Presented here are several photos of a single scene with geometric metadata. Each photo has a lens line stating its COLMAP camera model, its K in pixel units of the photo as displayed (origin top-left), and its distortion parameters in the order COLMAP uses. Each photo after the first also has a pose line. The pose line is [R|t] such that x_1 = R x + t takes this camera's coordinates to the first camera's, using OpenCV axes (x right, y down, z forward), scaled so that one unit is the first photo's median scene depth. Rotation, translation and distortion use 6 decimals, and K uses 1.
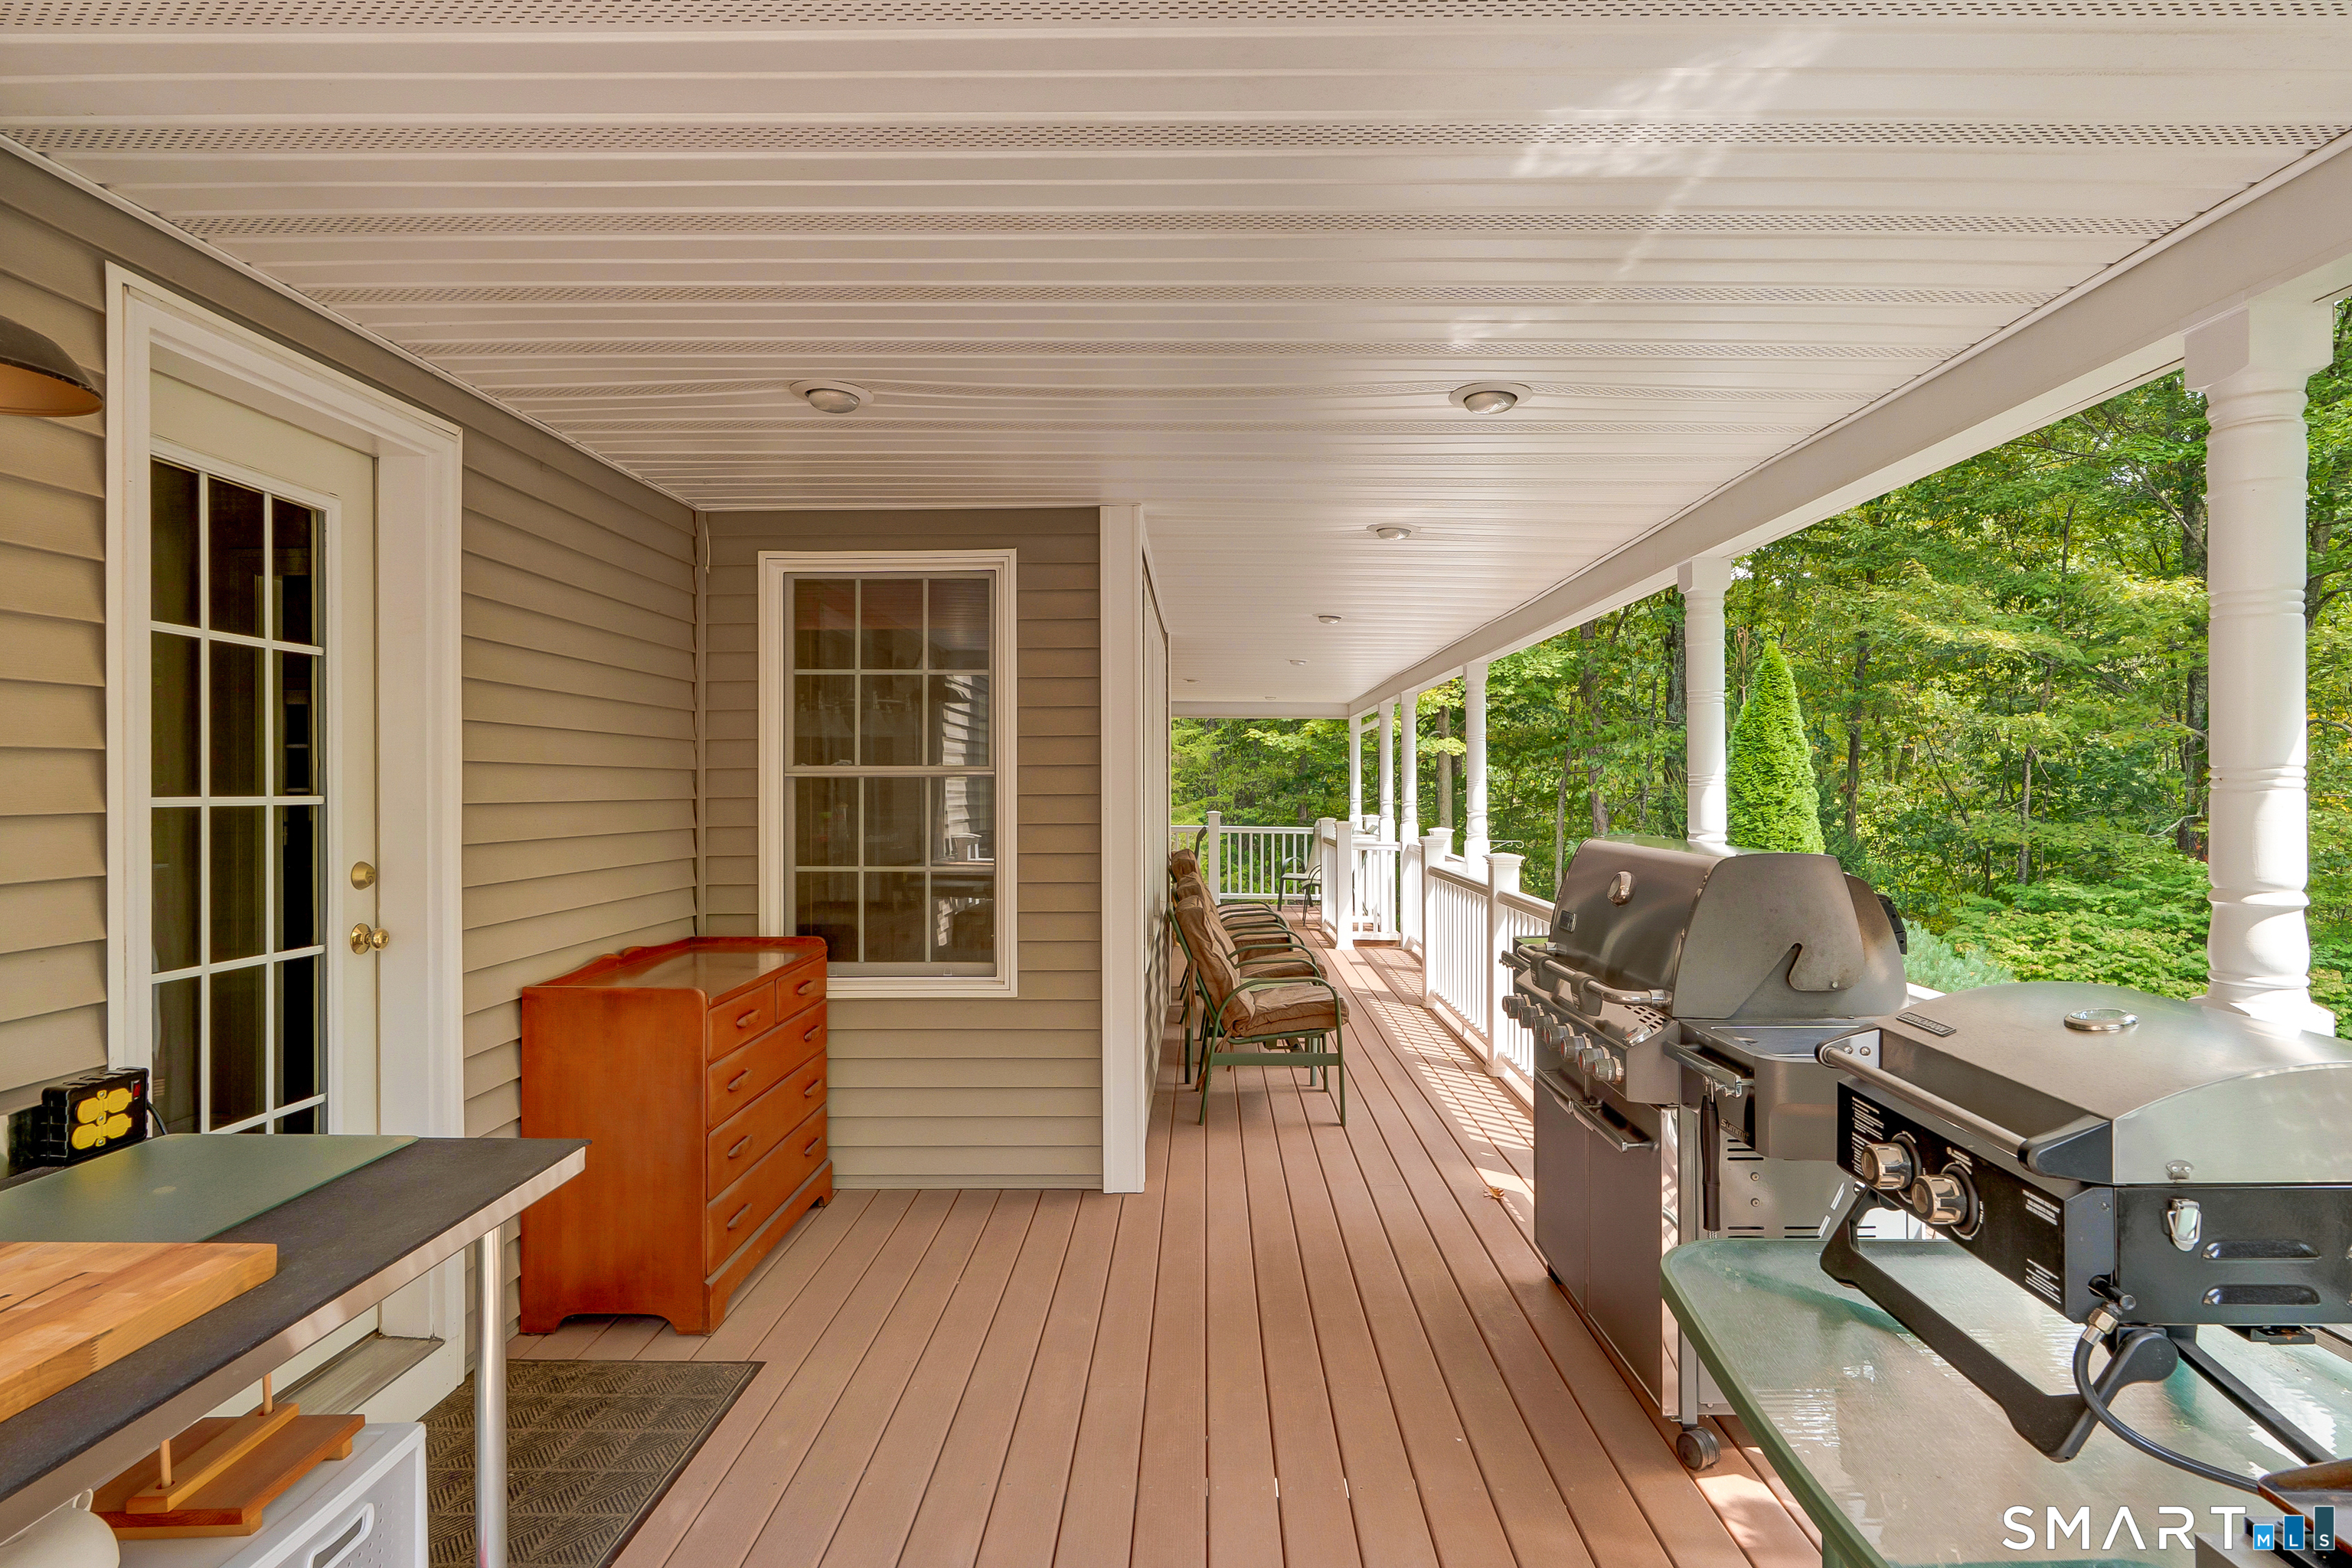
lens RADIAL K [[1281.1, 0, 1177.8], [0, 1281.1, 786.5], [0, 0, 1]] dist [0.000048, 0.000001]
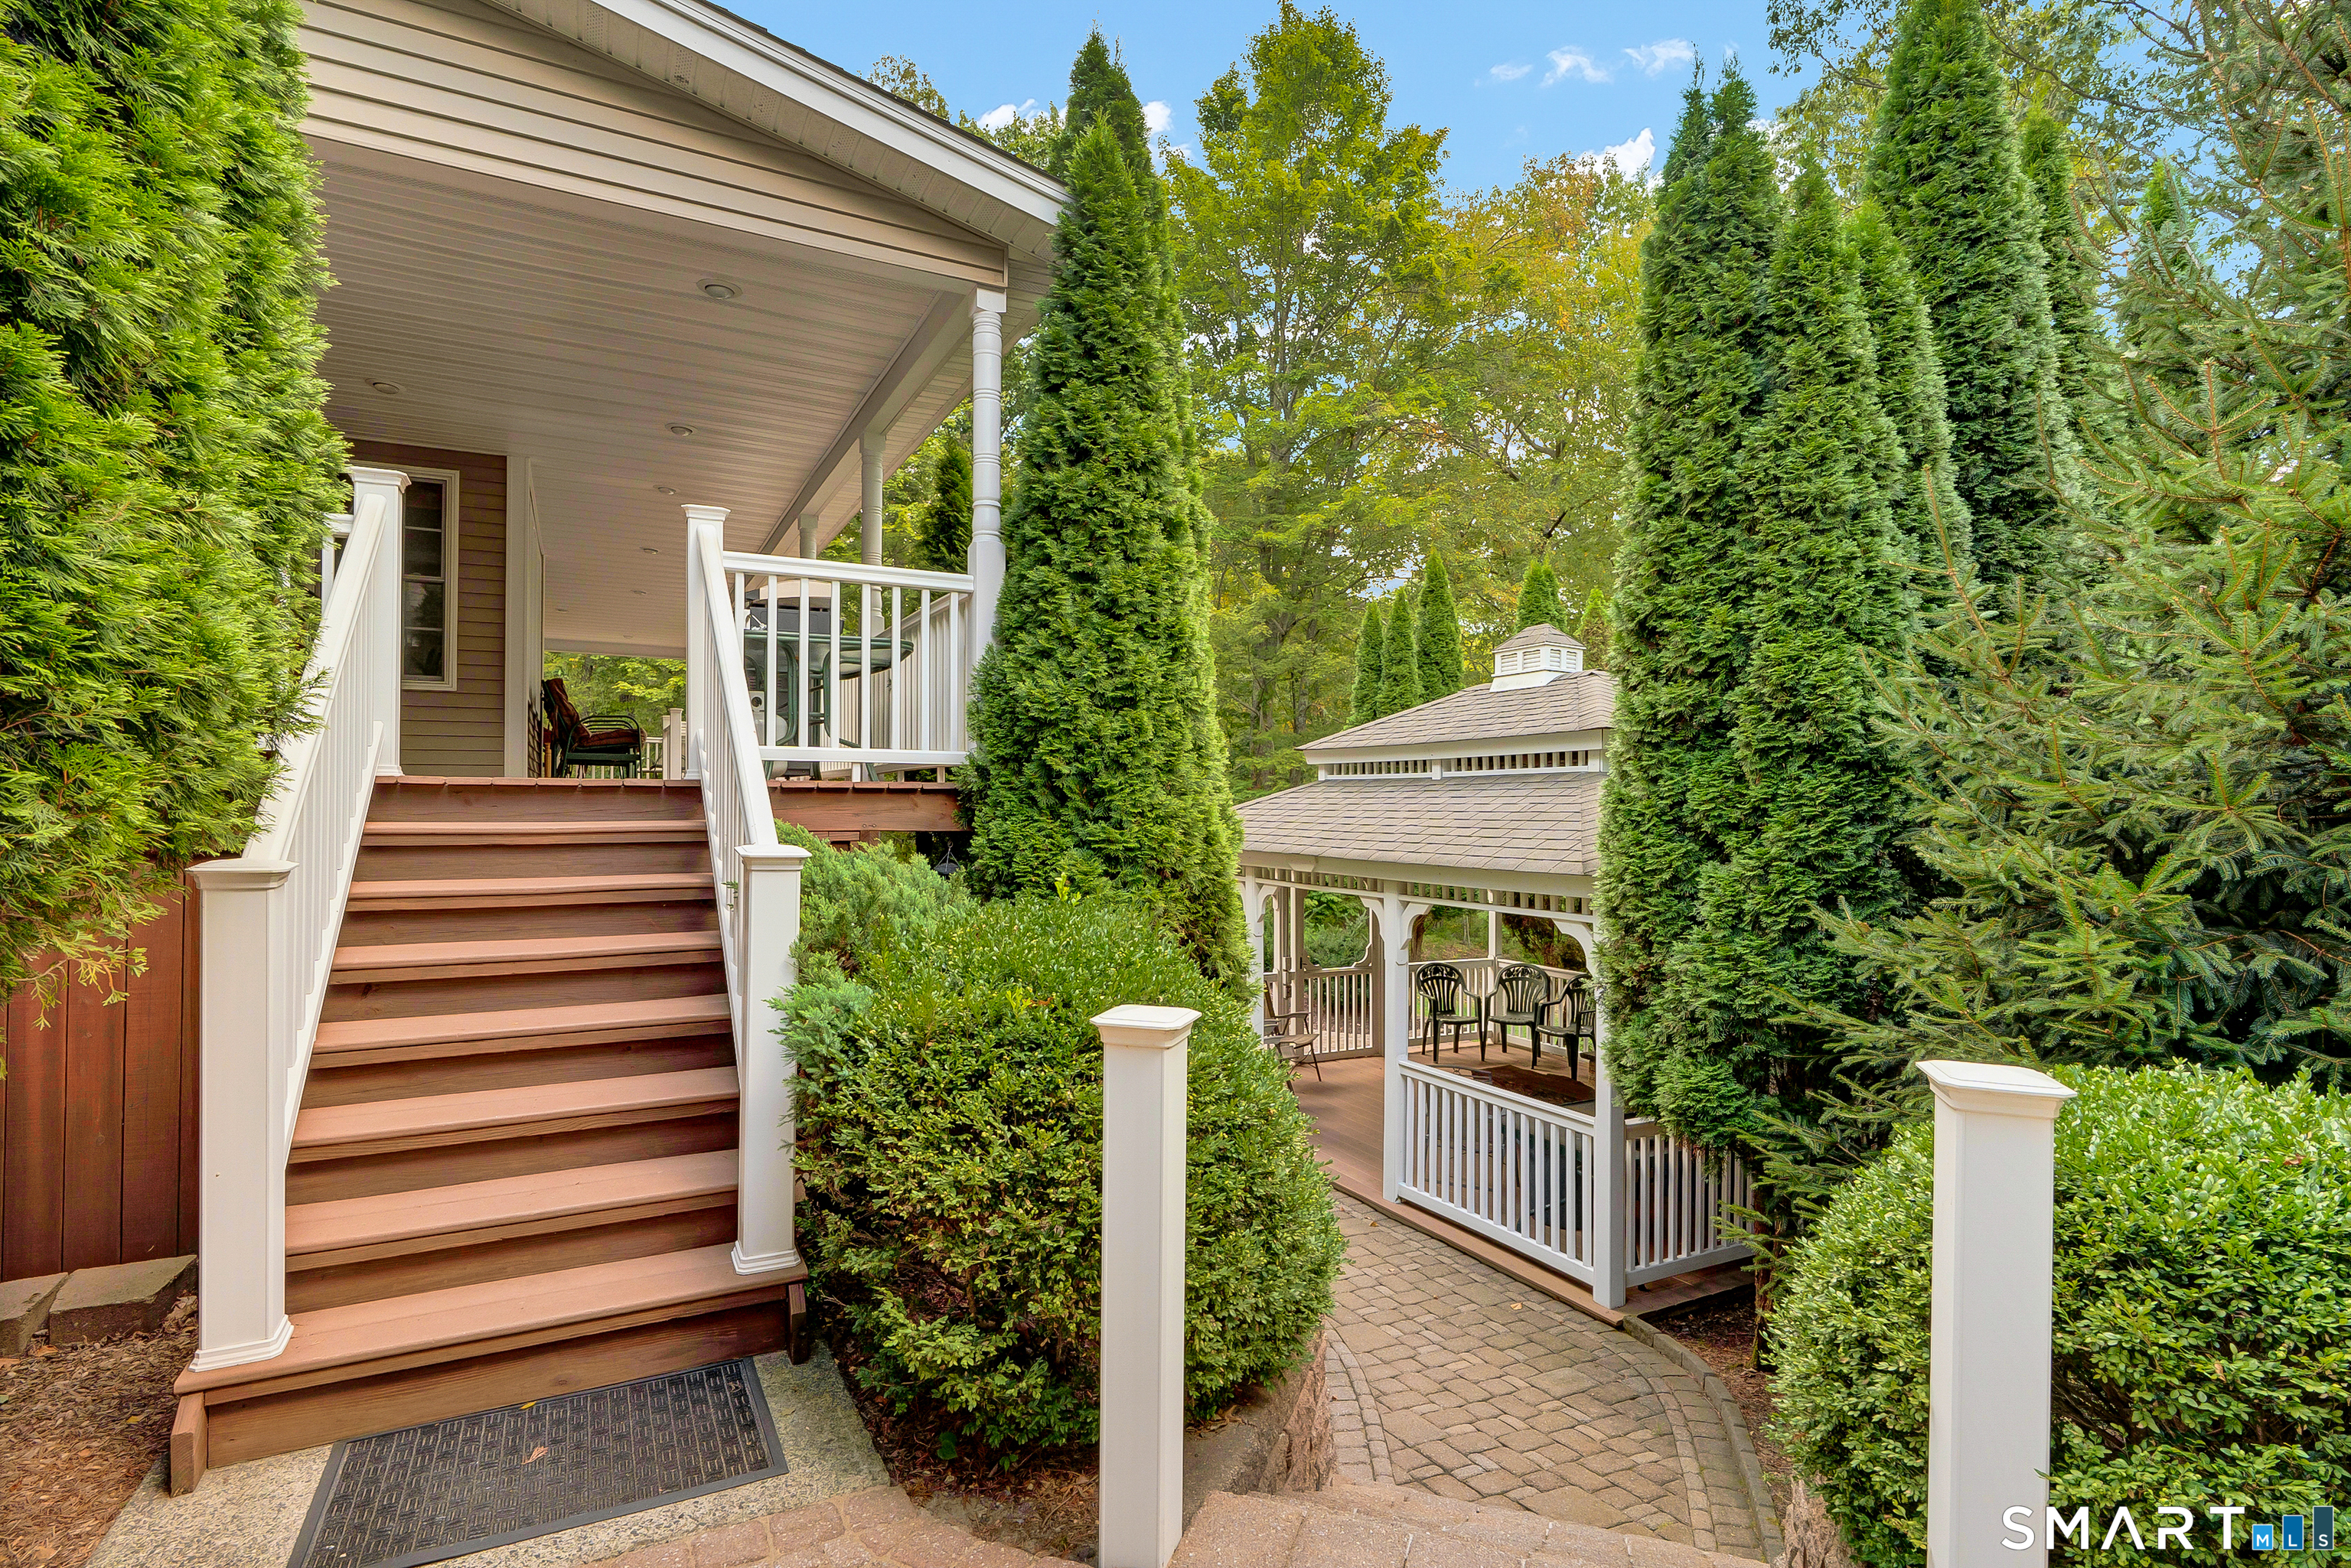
lens RADIAL K [[1130.3, 0, 1173.9], [0, 1130.3, 786.7], [0, 0, 1]] dist [0.000639, 0.000047]
pose [[0.878984, 0.008405, 0.476778, 0.022137], [-0.007016, 0.999964, -0.004694, 0.317046], [-0.476800, 0.000781, 0.879011, -1.130399]]
